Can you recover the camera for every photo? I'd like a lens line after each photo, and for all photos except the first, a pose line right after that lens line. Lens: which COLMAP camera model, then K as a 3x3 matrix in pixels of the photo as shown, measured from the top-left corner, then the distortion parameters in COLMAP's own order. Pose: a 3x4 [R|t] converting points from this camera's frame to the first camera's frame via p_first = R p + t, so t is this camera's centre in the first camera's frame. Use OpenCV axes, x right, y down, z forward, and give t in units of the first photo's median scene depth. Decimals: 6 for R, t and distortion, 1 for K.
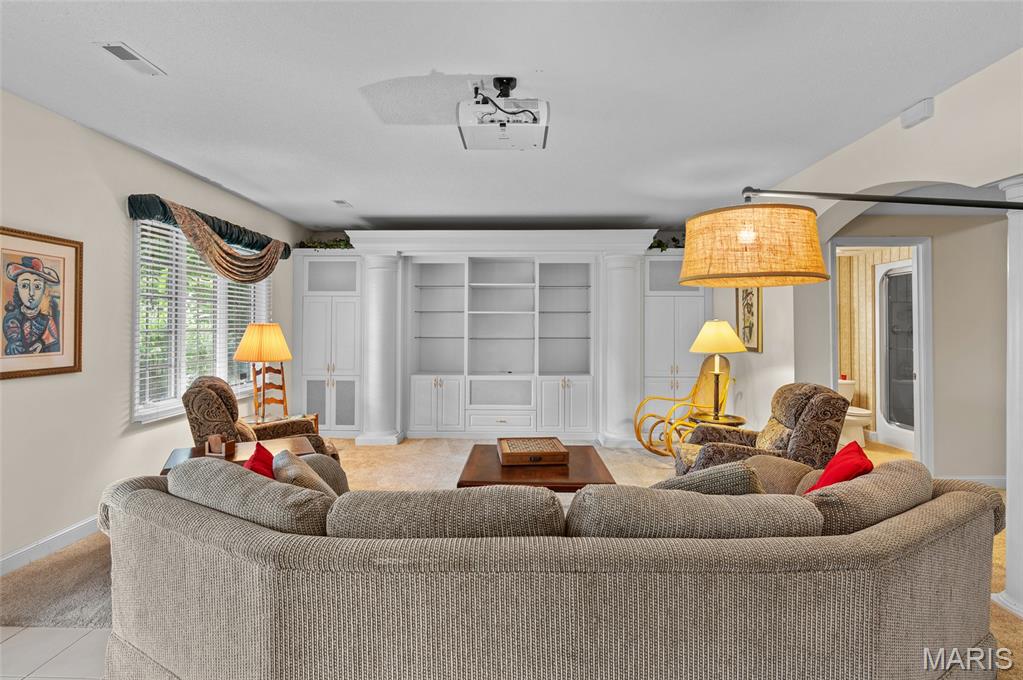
lens RADIAL K [[498.6, 0, 512.0], [0, 498.6, 321.6], [0, 0, 1]] dist [-0.002020, -0.000388]
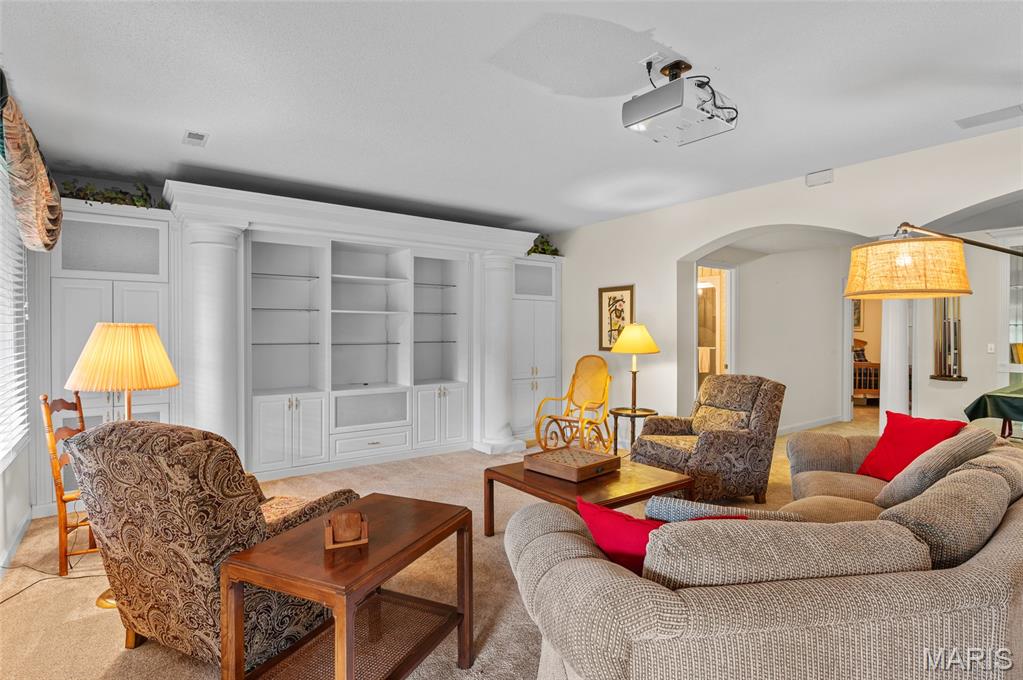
lens RADIAL K [[519.8, 0, 511.5], [0, 519.8, 340.0], [0, 0, 1]] dist [-0.002210, -0.000777]
pose [[0.786302, -0.011833, 0.617728, -0.454614], [-0.006960, 0.999583, 0.028007, 0.002260], [-0.617803, -0.026321, 0.785893, 0.219107]]
